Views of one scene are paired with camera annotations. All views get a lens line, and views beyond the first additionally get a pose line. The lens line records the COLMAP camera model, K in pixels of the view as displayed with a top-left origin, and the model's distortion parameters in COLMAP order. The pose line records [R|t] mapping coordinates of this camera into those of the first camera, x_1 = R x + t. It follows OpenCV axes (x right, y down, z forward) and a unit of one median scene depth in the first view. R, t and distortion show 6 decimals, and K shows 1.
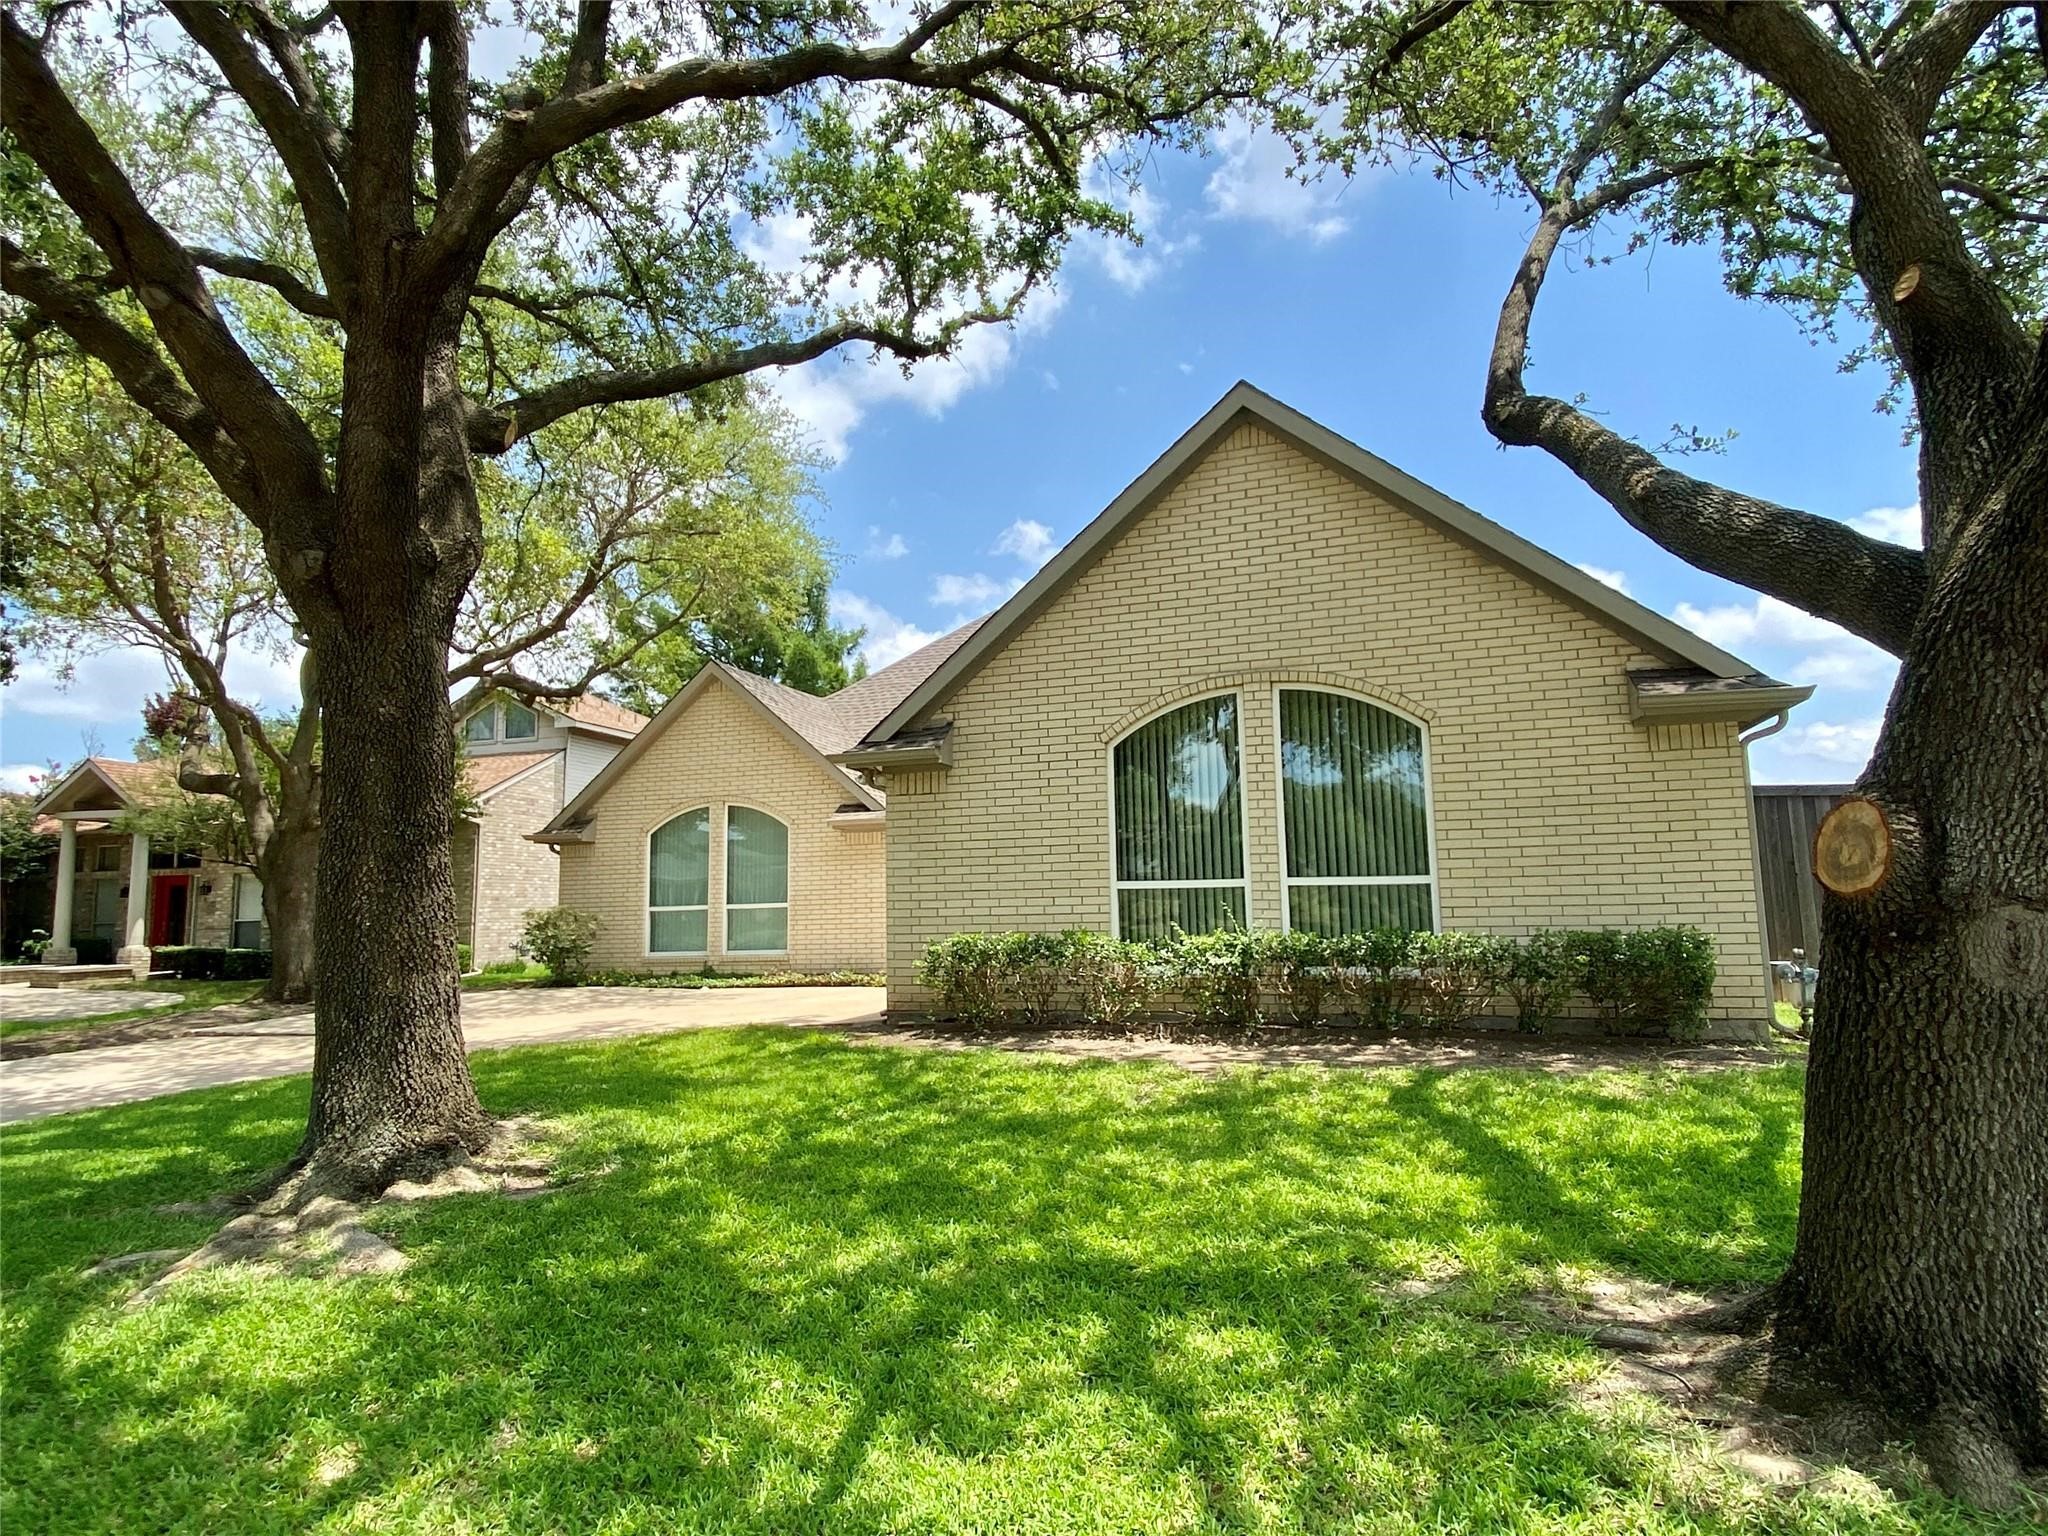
lens RADIAL K [[1179.4, 0, 1062.3], [0, 1179.4, 760.5], [0, 0, 1]] dist [0.032732, -0.029560]
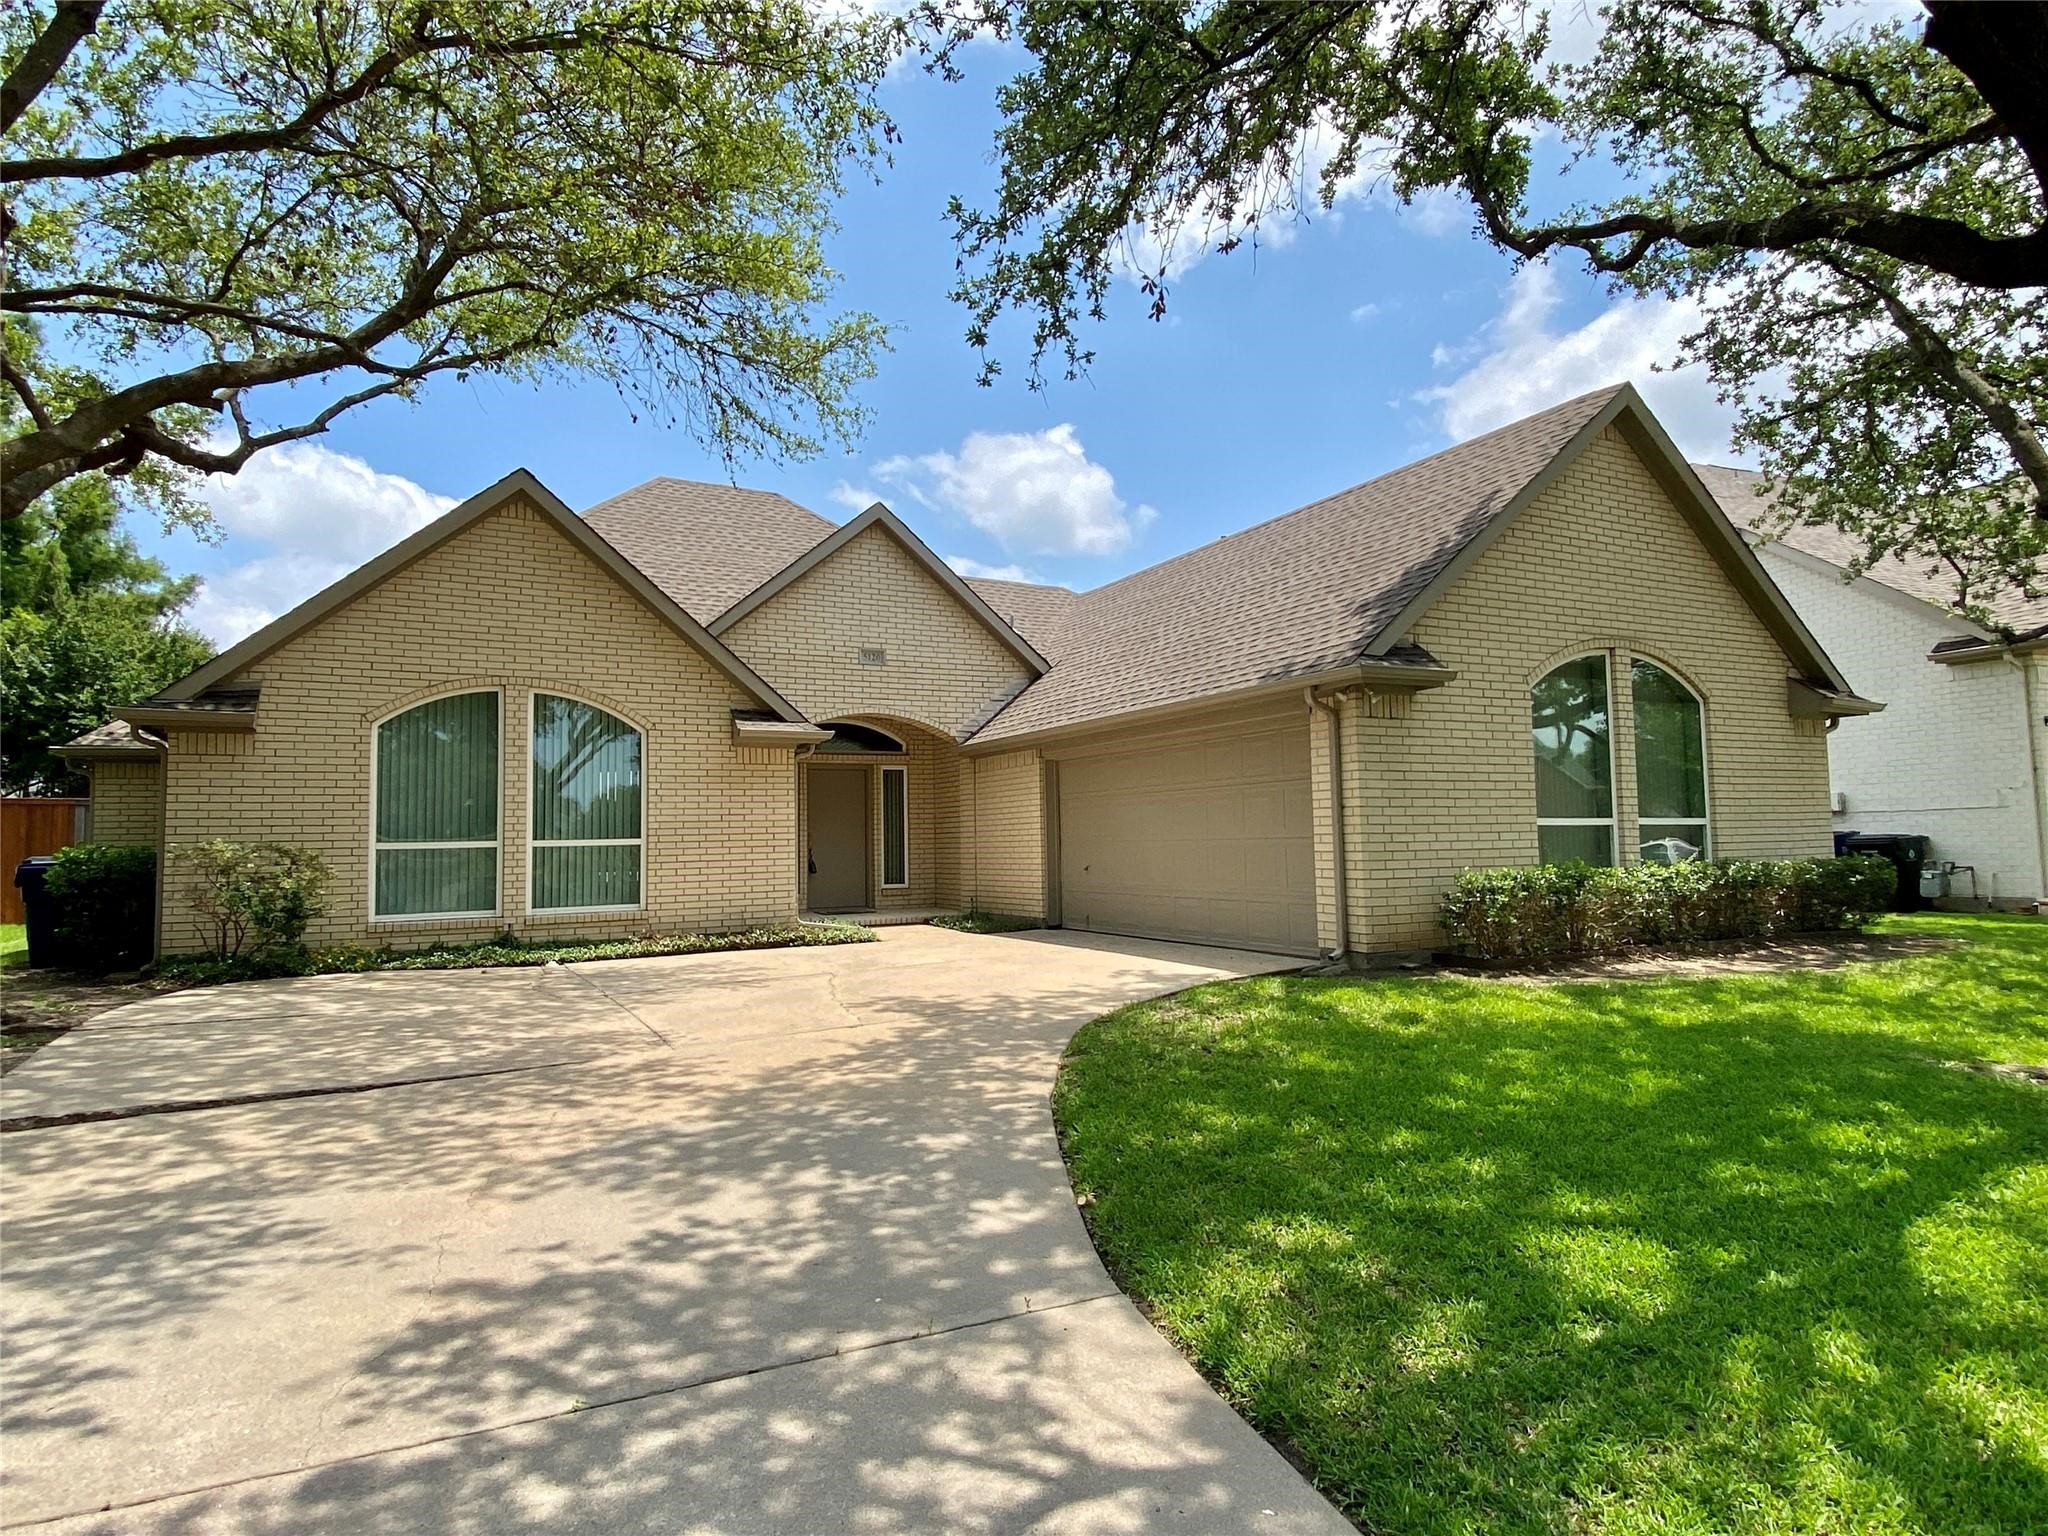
lens RADIAL K [[1179.4, 0, 1062.3], [0, 1179.4, 760.5], [0, 0, 1]] dist [0.032732, -0.029560]
pose [[0.682112, 0.067560, 0.728120, -0.901082], [-0.088687, 0.996016, -0.009334, 0.089200], [-0.725850, -0.058208, 0.685386, 0.512021]]
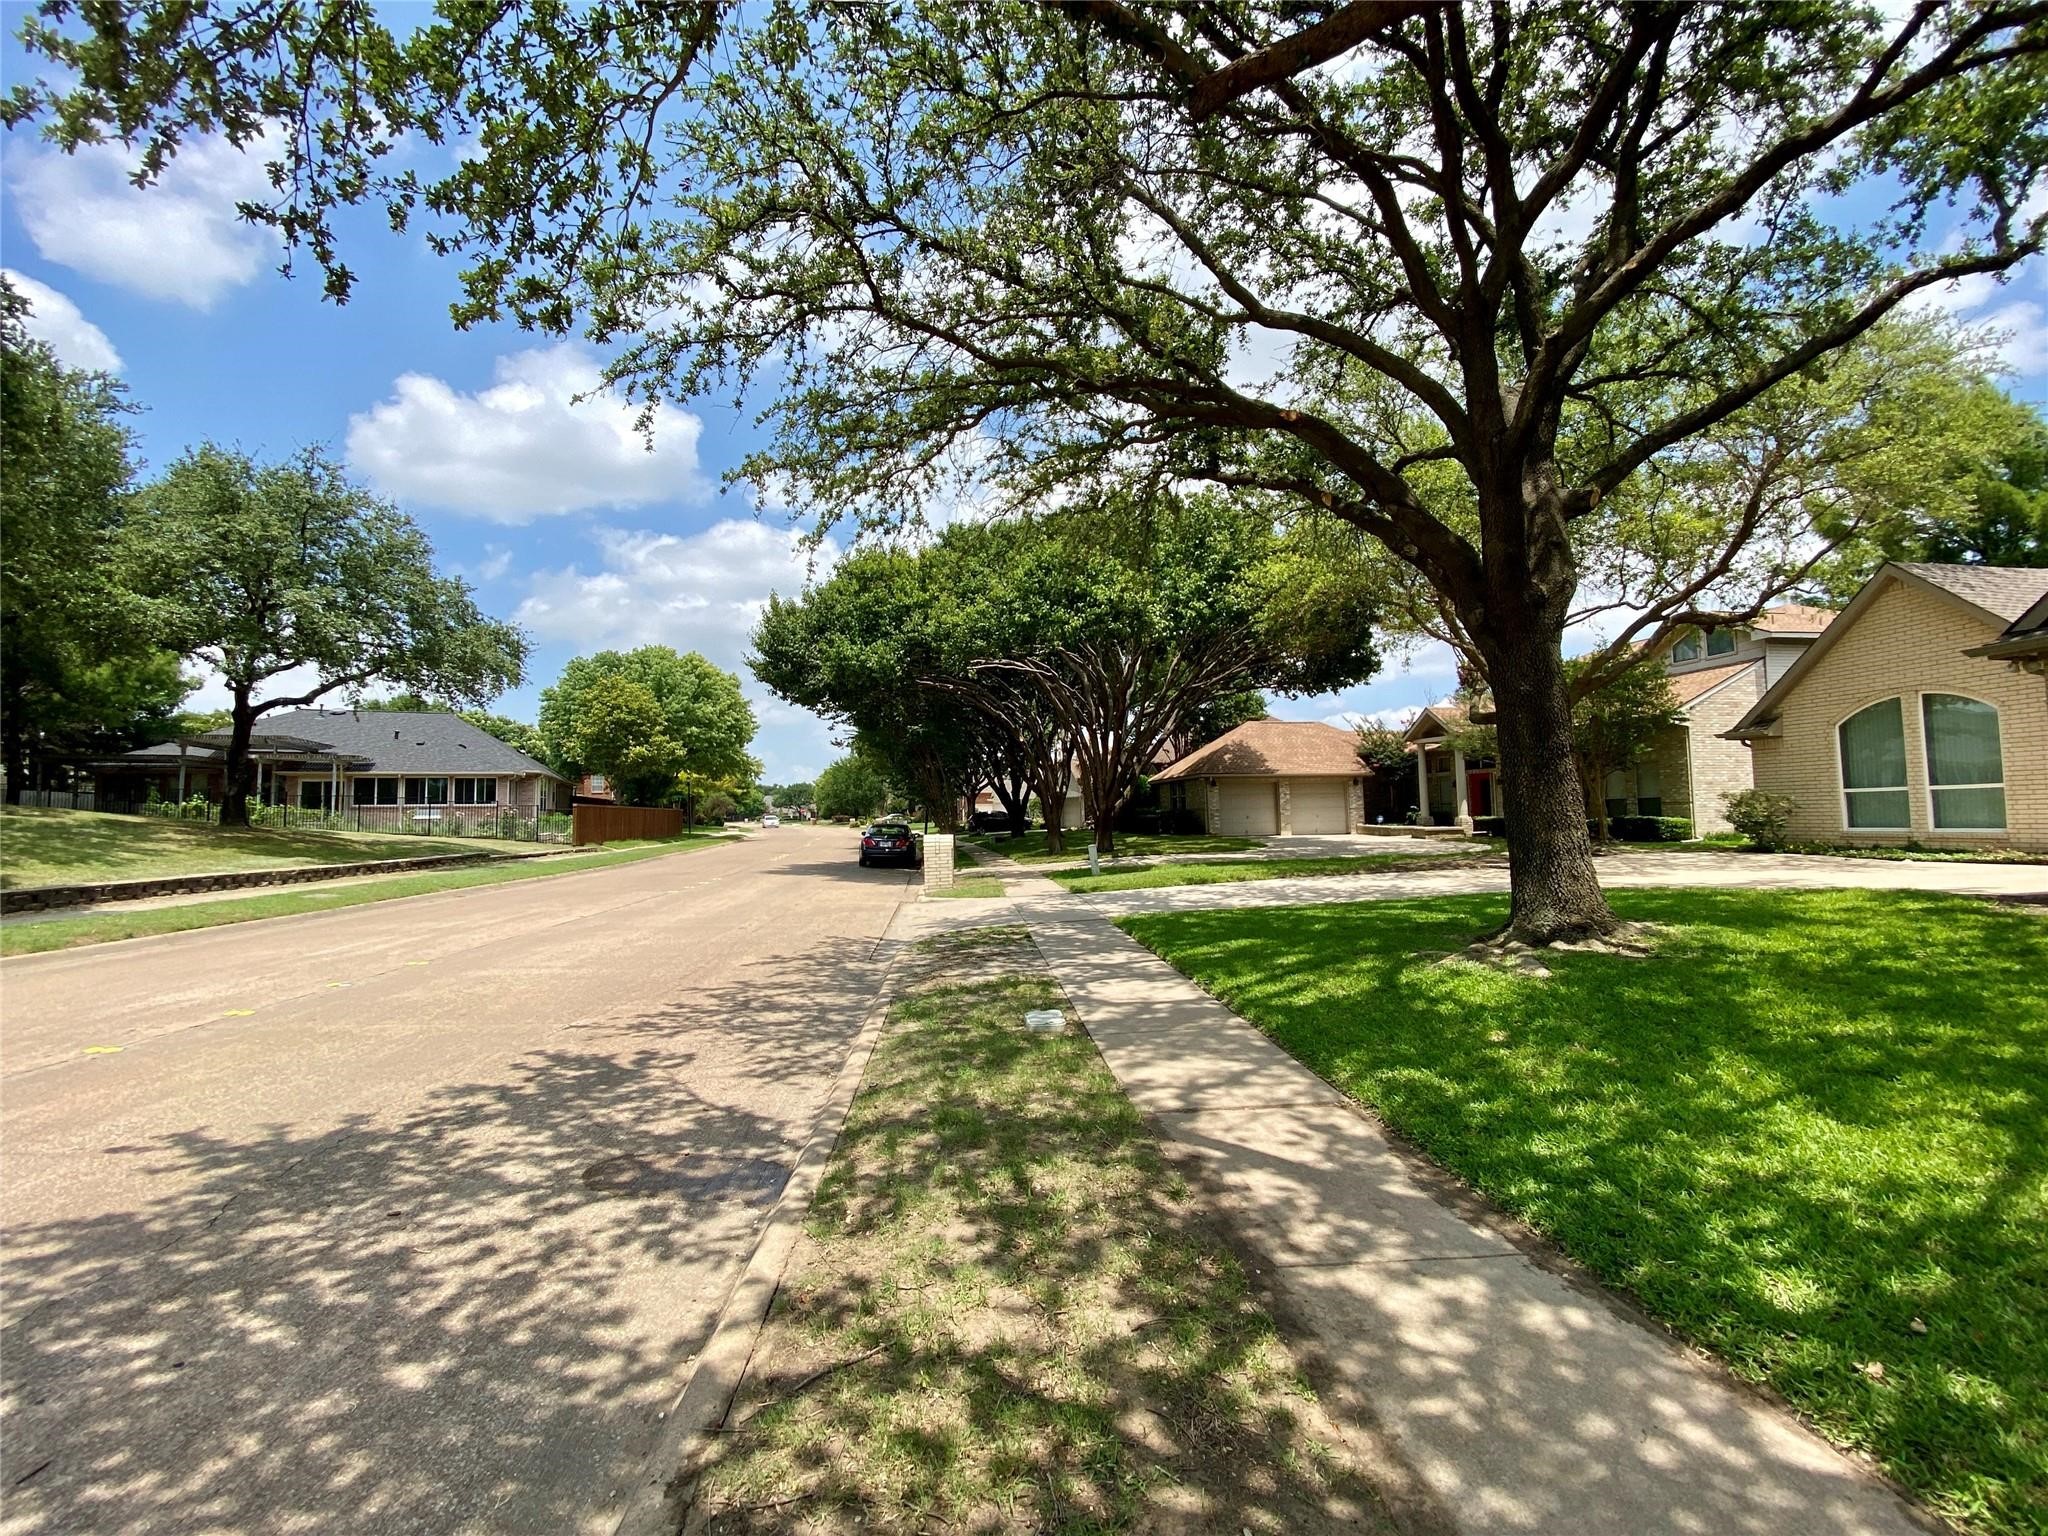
lens RADIAL K [[848.8, 0, 987.4], [0, 848.8, 772.1], [0, 0, 1]] dist [0.002070, -0.013700]
pose [[0.380076, -0.033122, -0.924362, 0.145333], [0.125282, 0.991993, 0.015967, -0.016801], [0.916432, -0.121875, 0.381182, -0.123542]]
